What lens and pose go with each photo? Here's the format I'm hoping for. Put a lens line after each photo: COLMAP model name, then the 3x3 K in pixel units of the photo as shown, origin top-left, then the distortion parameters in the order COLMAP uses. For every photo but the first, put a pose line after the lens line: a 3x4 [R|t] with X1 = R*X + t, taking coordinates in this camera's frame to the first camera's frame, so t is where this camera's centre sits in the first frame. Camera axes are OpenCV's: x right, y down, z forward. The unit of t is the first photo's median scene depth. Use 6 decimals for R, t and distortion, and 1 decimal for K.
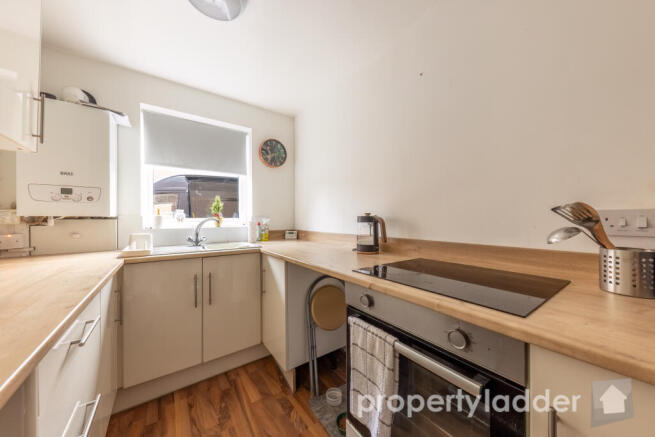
lens RADIAL K [[225.6, 0, 325.8], [0, 225.6, 217.0], [0, 0, 1]] dist [0.001765, -0.001047]
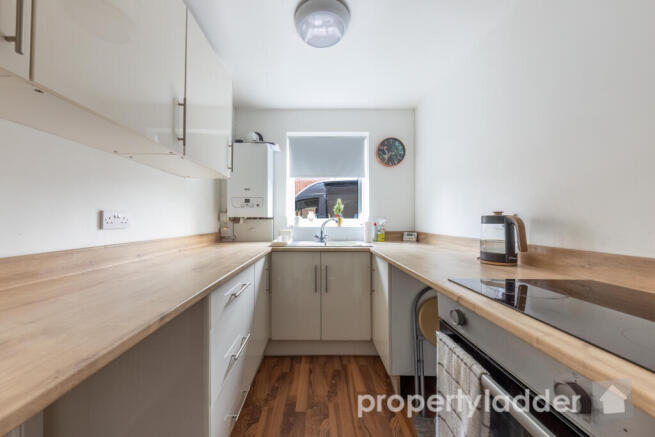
lens RADIAL K [[225.6, 0, 307.0], [0, 225.6, 218.6], [0, 0, 1]] dist [0.001765, -0.001047]
pose [[0.803533, 0.000970, -0.595259, 0.100029], [0.000630, 0.999997, 0.002480, 0.003749], [0.595260, -0.002368, 0.803530, 0.003718]]
